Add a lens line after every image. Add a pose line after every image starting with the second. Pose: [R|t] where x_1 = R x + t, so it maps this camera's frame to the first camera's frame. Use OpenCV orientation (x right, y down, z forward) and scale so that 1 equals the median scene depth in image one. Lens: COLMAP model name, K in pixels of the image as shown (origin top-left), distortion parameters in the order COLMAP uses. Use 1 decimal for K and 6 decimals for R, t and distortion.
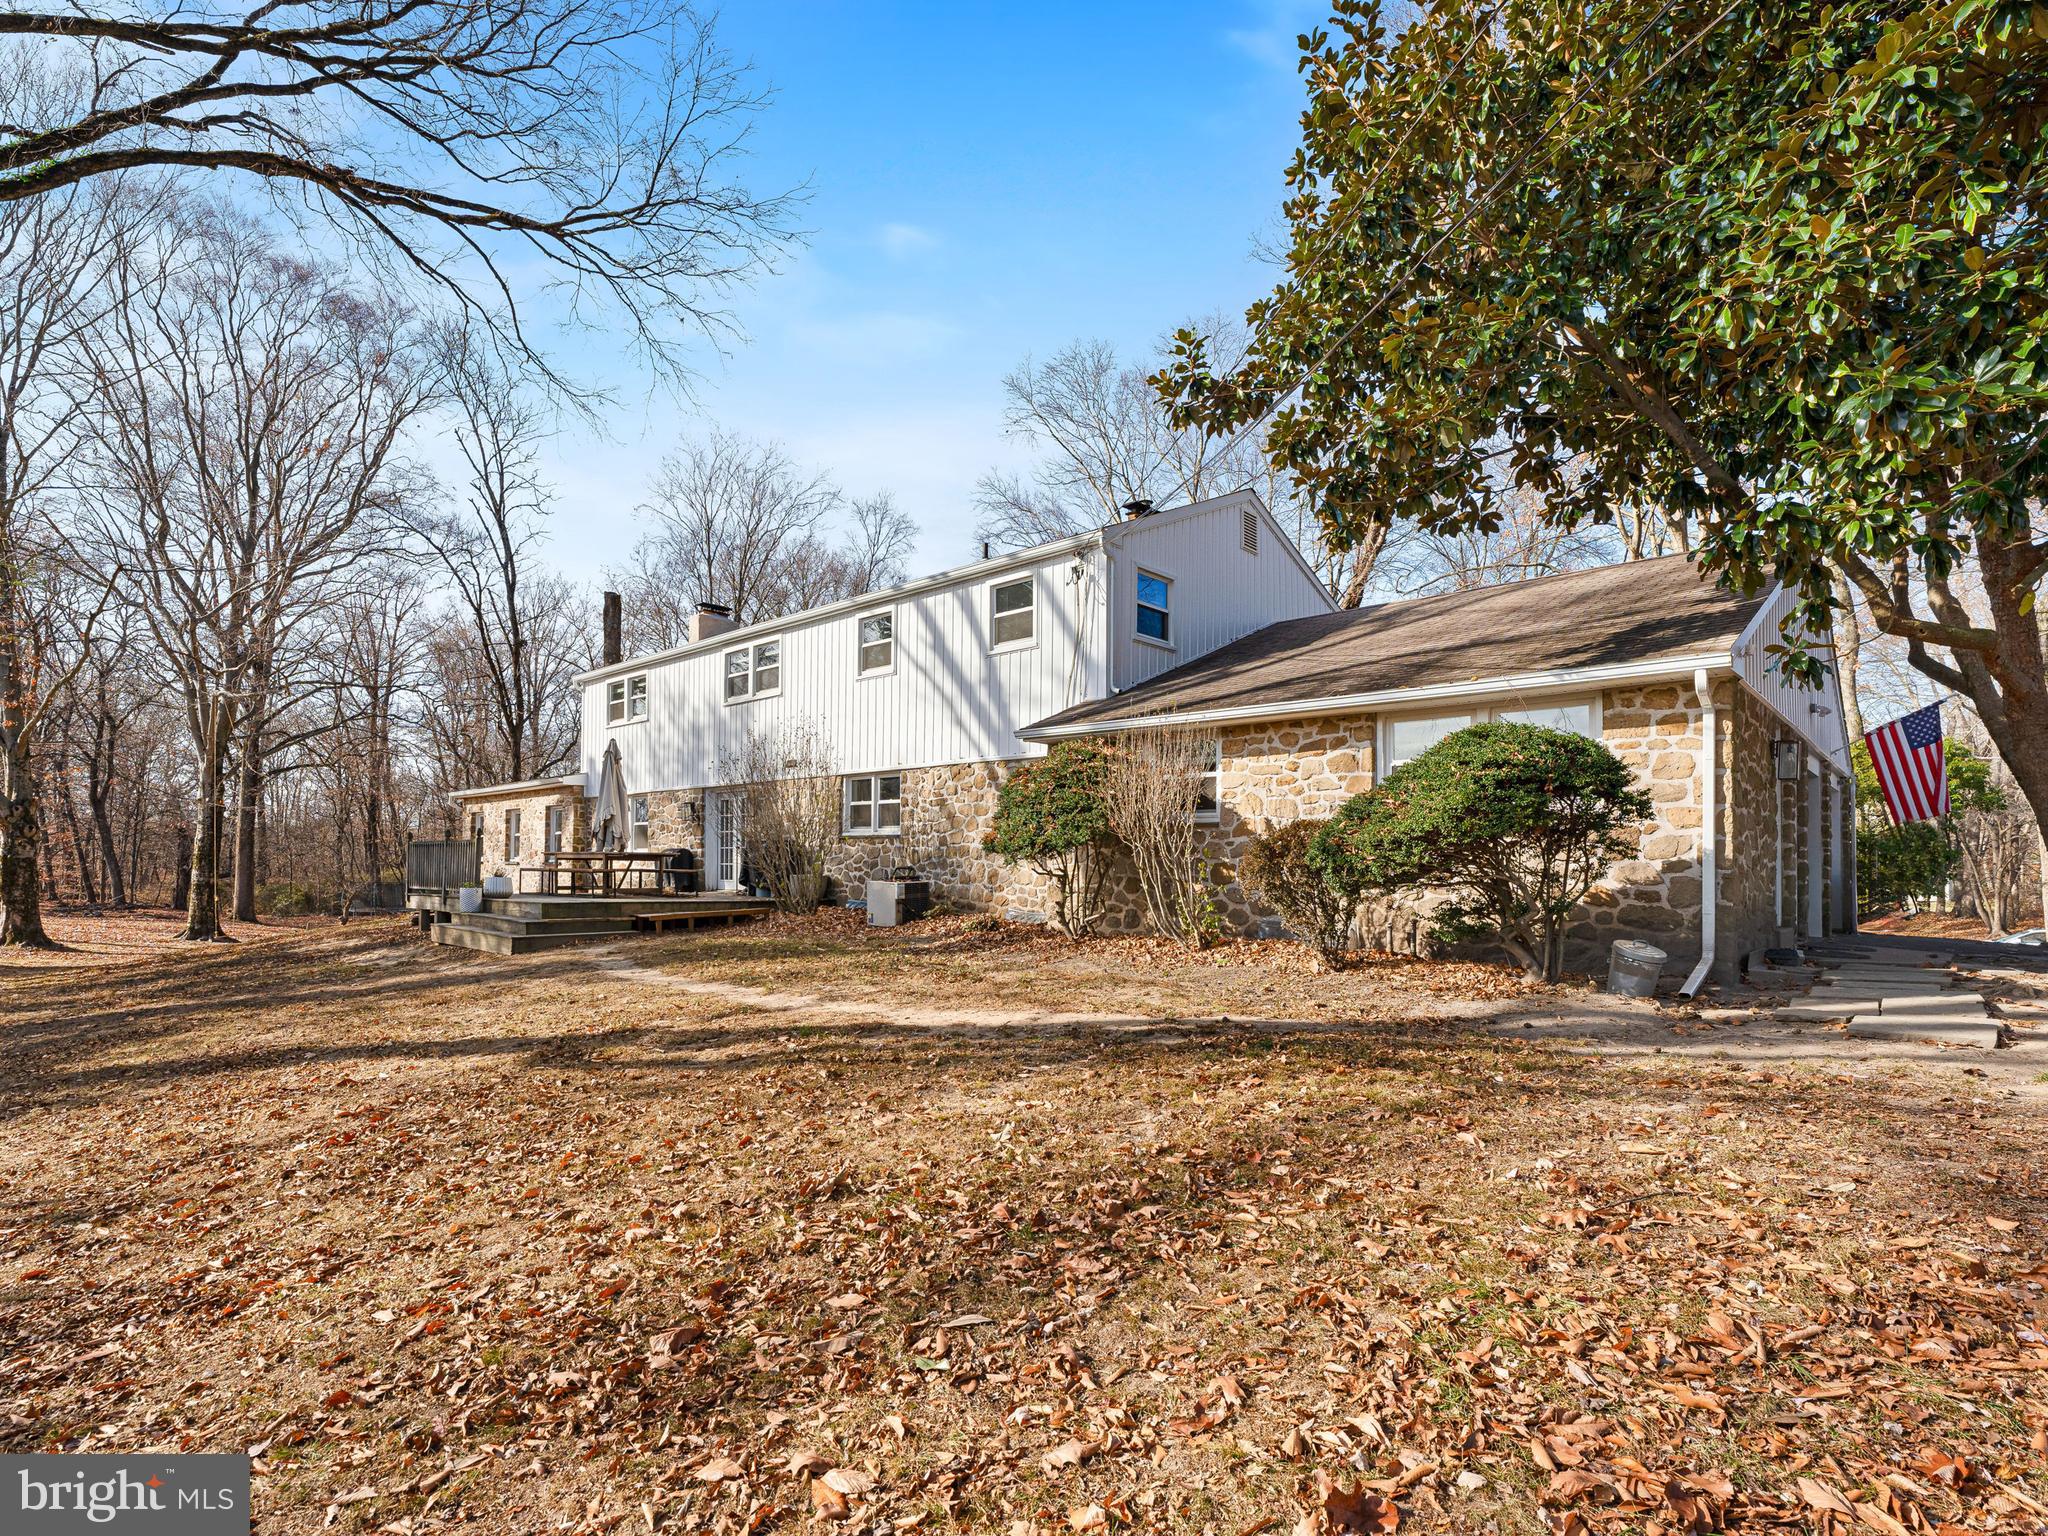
lens RADIAL K [[957.0, 0, 1006.0], [0, 957.0, 839.5], [0, 0, 1]] dist [0.001139, 0.000194]
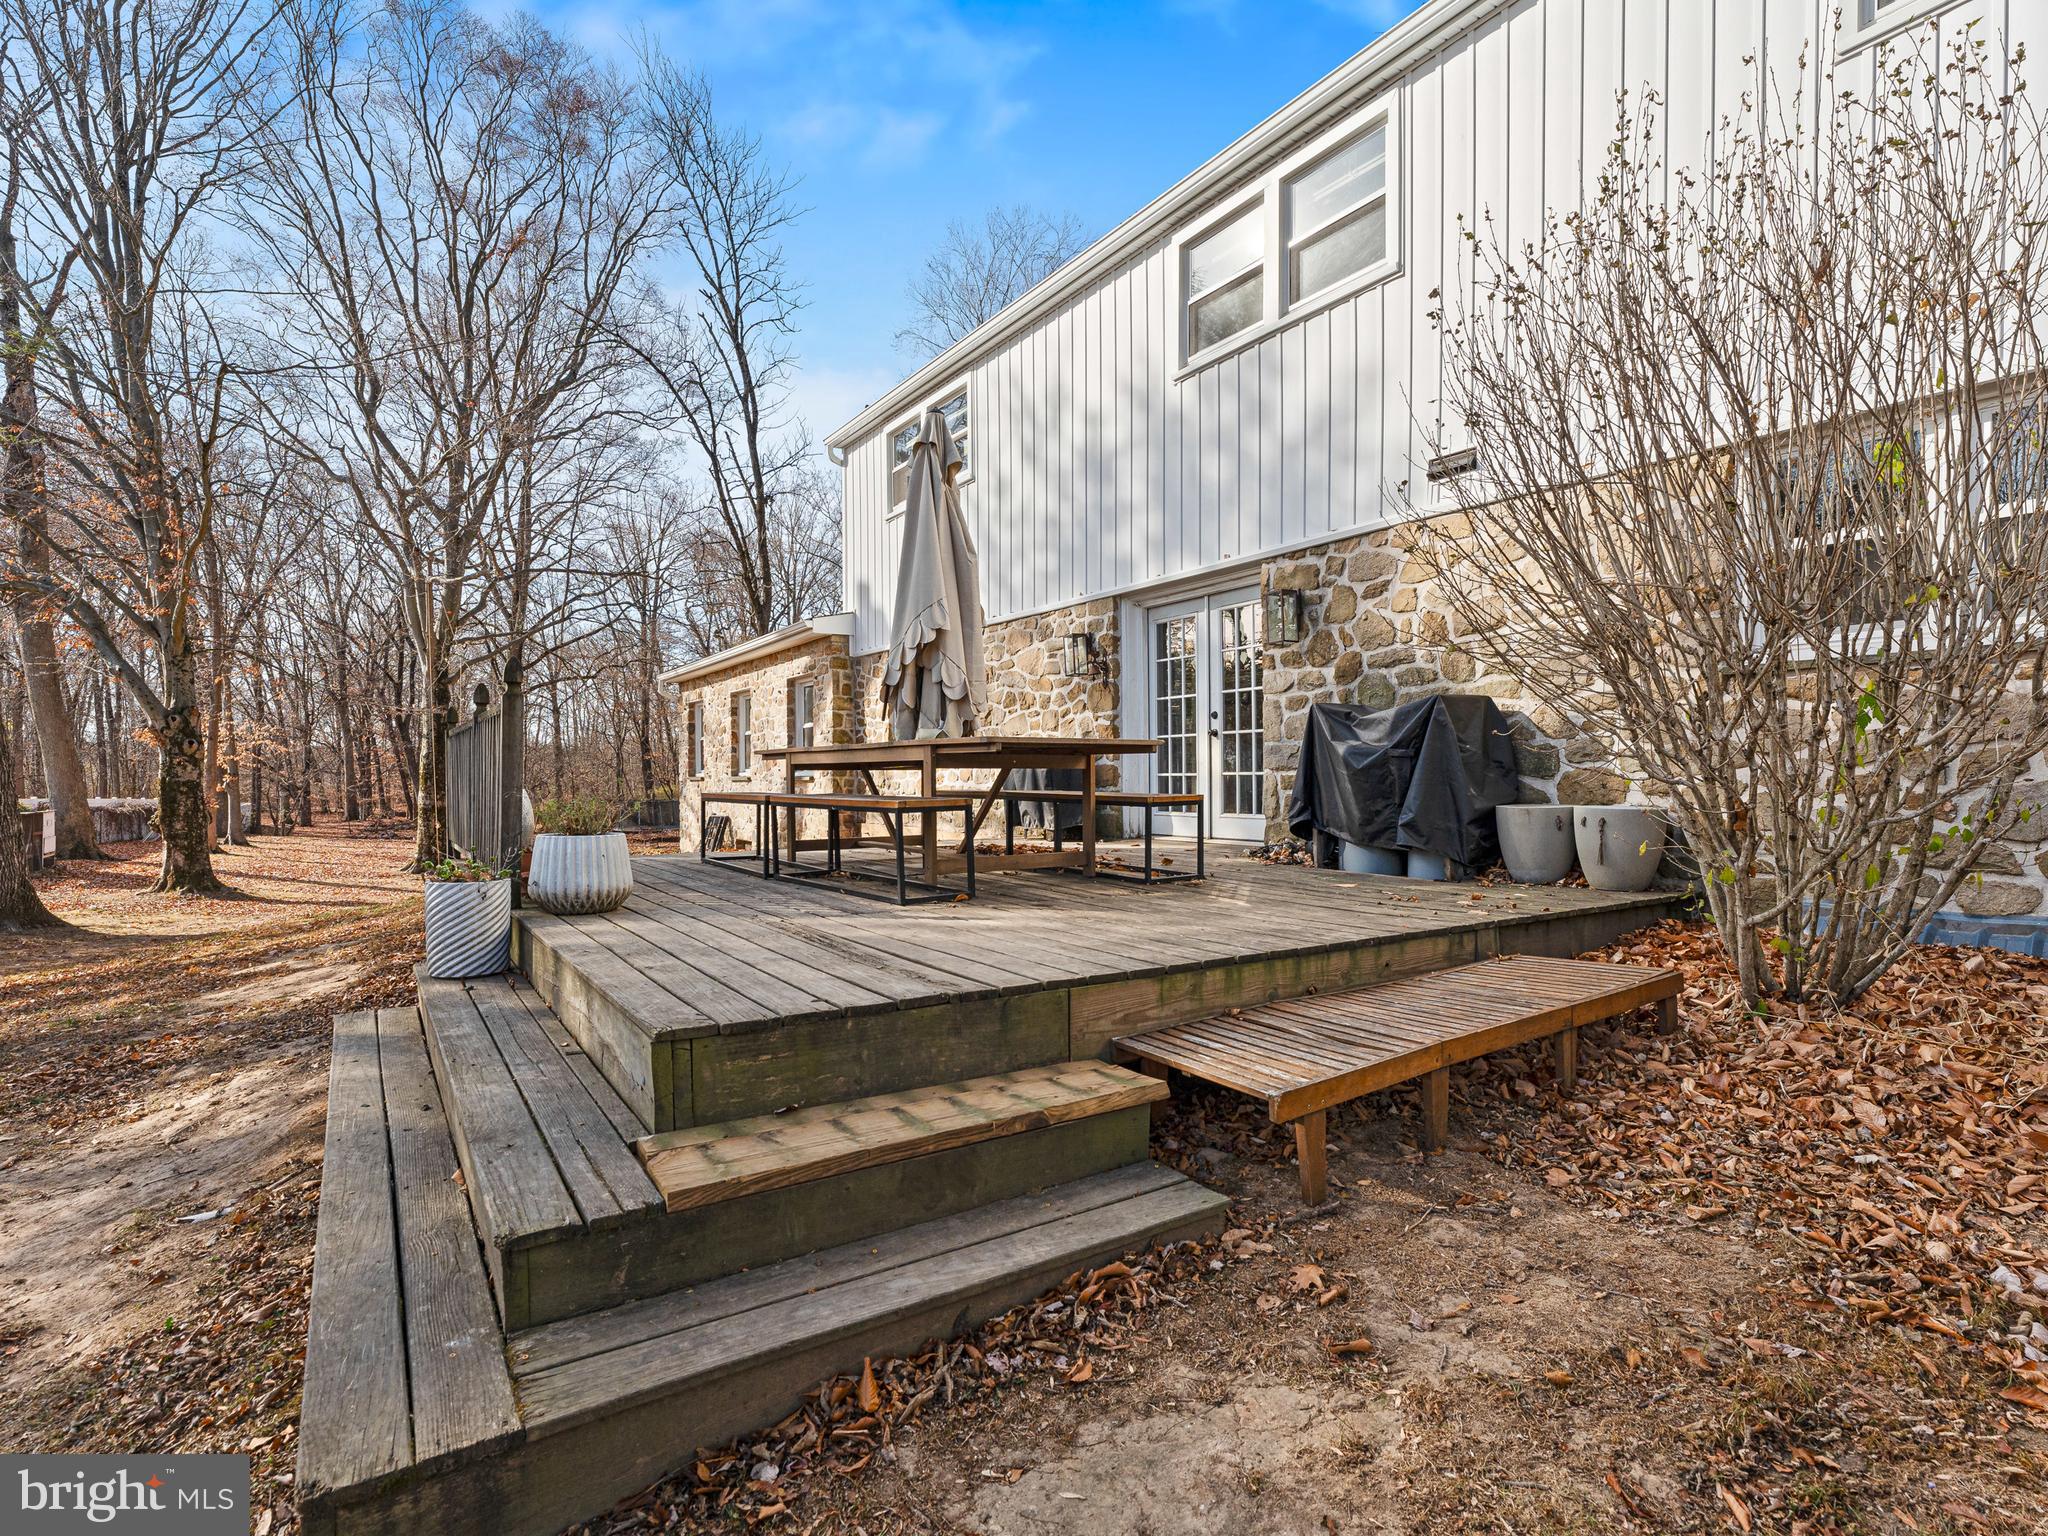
lens RADIAL K [[957.0, 0, 1022.9], [0, 957.0, 780.0], [0, 0, 1]] dist [0.001139, 0.000194]
pose [[0.973665, -0.010962, -0.227720, -0.179570], [0.017230, 0.999525, 0.025555, 0.011024], [0.227332, -0.028806, 0.973391, 0.397029]]
